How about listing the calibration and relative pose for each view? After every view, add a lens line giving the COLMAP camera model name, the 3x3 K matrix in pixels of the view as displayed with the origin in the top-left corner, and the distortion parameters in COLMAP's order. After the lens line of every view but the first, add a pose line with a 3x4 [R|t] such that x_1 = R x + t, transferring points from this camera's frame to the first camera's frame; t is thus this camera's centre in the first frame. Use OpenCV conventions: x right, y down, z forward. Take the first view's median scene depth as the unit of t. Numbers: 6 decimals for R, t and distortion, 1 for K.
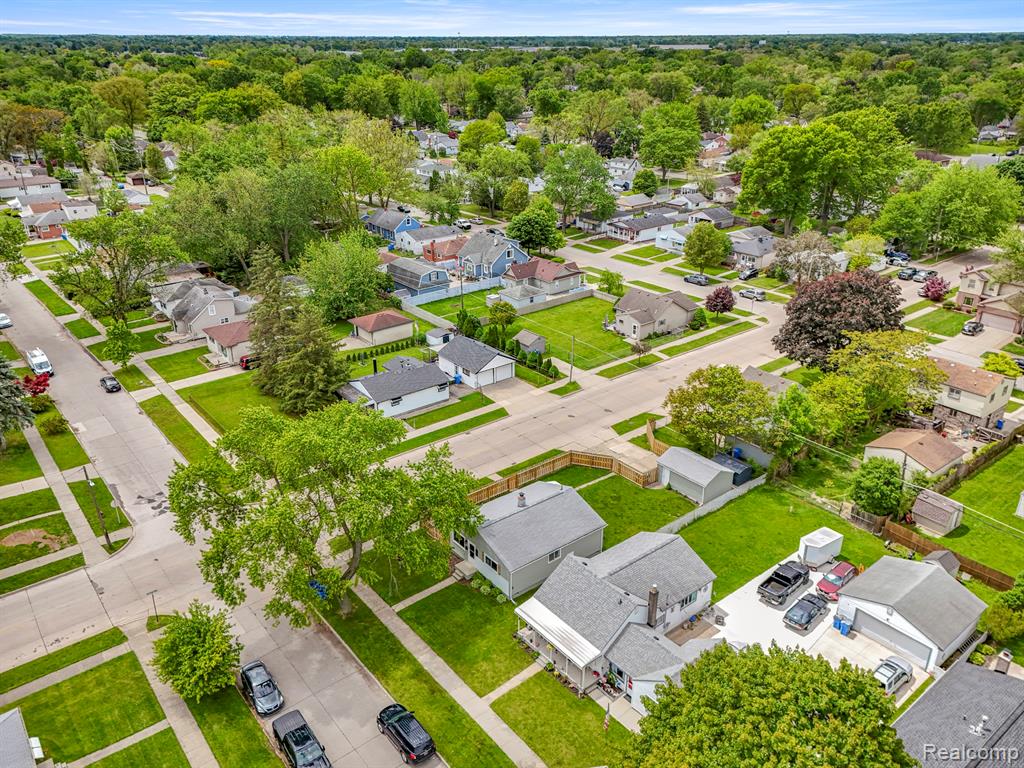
lens RADIAL K [[754.2, 0, 508.4], [0, 754.2, 380.2], [0, 0, 1]] dist [0.084170, -0.103274]
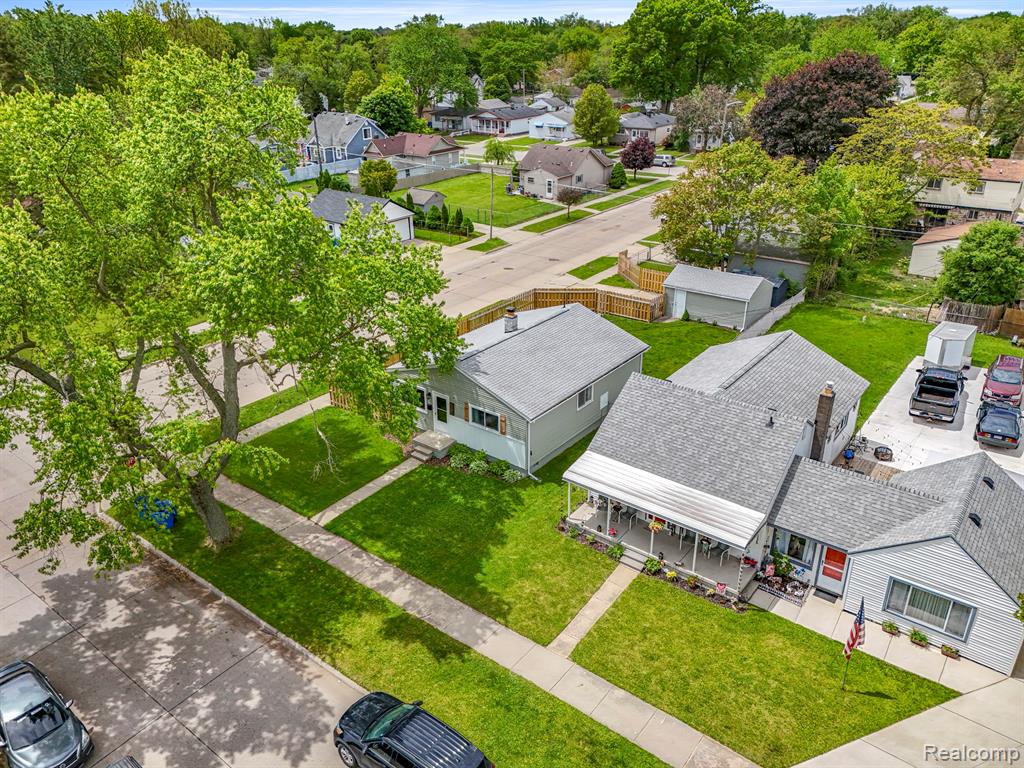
lens RADIAL K [[748.7, 0, 518.0], [0, 748.7, 384.7], [0, 0, 1]] dist [0.087110, -0.095453]
pose [[0.970732, -0.111813, 0.212550, -0.088132], [0.103165, 0.993336, 0.051390, 0.148852], [-0.216880, -0.027958, 0.975798, 0.357969]]
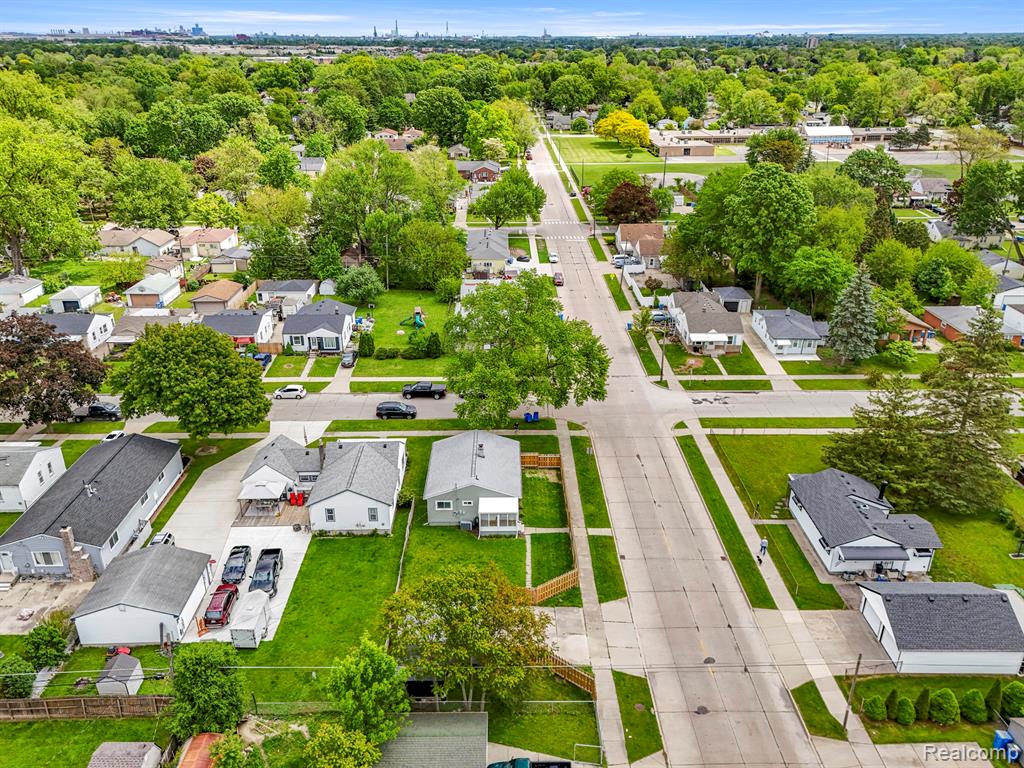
lens RADIAL K [[748.7, 0, 518.0], [0, 748.7, 384.7], [0, 0, 1]] dist [0.087110, -0.095453]
pose [[-0.602454, 0.329978, -0.726749, 0.653815], [-0.323234, 0.731661, 0.600160, -0.515806], [0.729773, 0.596478, -0.334132, 1.157685]]
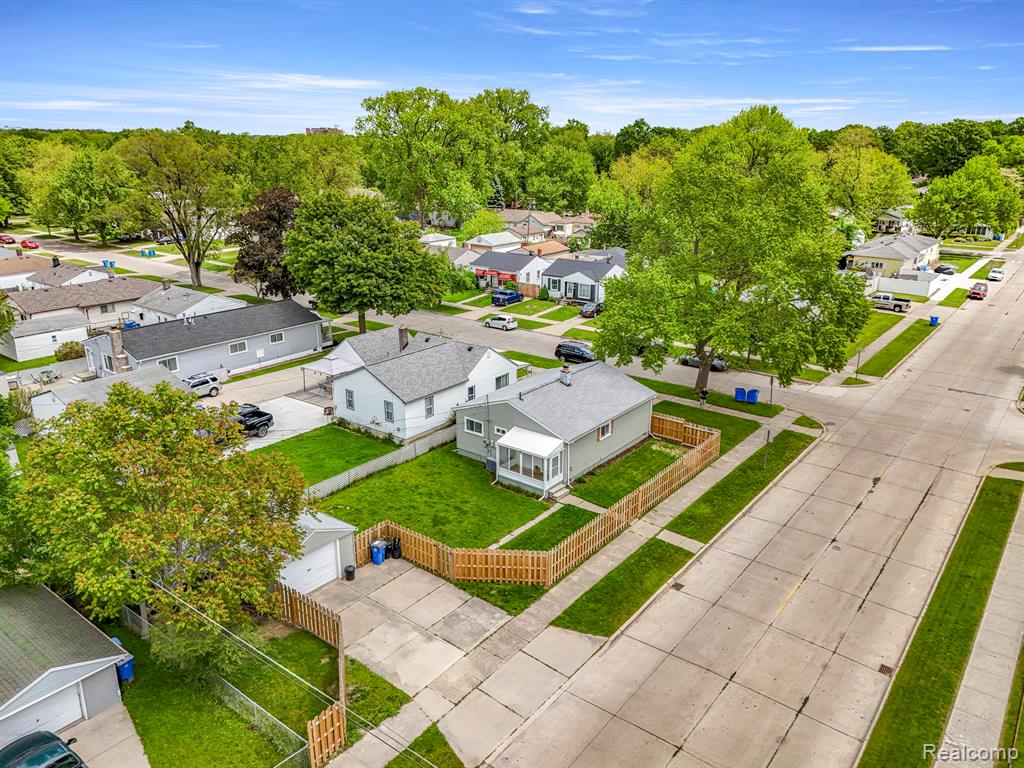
lens RADIAL K [[754.2, 0, 508.4], [0, 754.2, 380.2], [0, 0, 1]] dist [0.084170, -0.103274]
pose [[-0.972391, 0.075668, -0.220749, 0.200263], [-0.089678, 0.752157, 0.652854, -0.267008], [0.215438, 0.654625, -0.724605, 1.303312]]
